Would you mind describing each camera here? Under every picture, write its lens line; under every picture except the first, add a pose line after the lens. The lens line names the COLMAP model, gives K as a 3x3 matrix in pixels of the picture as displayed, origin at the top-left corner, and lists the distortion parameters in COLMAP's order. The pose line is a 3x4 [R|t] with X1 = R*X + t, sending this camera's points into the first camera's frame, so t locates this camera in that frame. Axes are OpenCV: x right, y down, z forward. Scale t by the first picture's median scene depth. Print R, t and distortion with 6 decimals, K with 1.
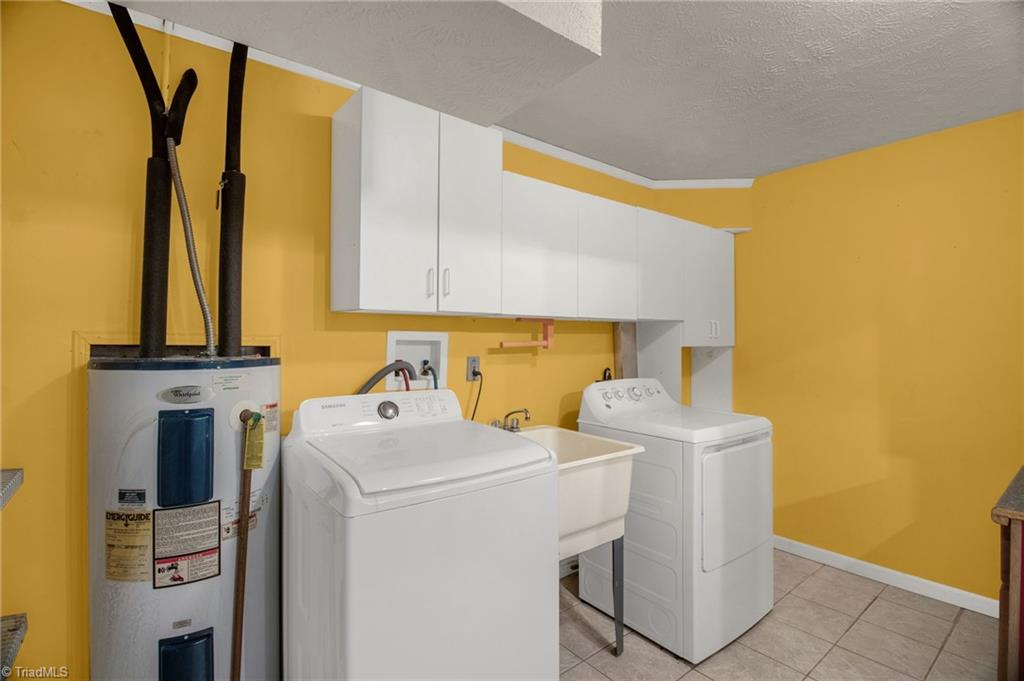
lens RADIAL K [[480.8, 0, 508.8], [0, 480.8, 336.3], [0, 0, 1]] dist [-0.003437, -0.012993]
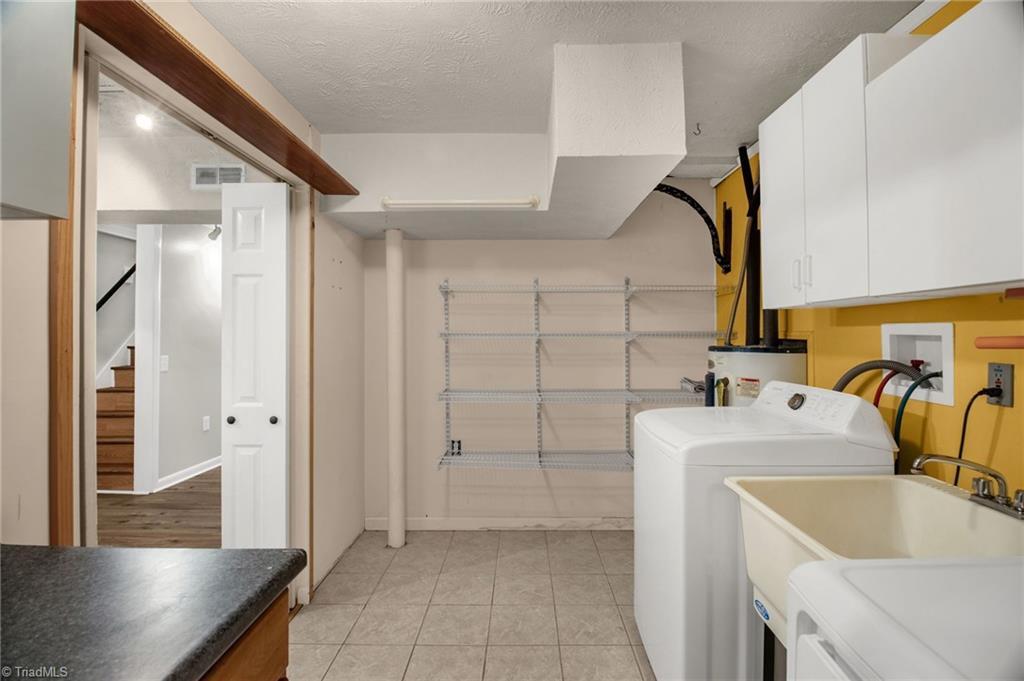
lens RADIAL K [[480.8, 0, 508.8], [0, 480.8, 336.3], [0, 0, 1]] dist [-0.003437, -0.012993]
pose [[-0.637170, -0.001591, -0.770722, 0.829104], [0.004493, 0.999973, -0.005779, 0.012600], [0.770710, -0.007145, -0.637146, 1.026701]]
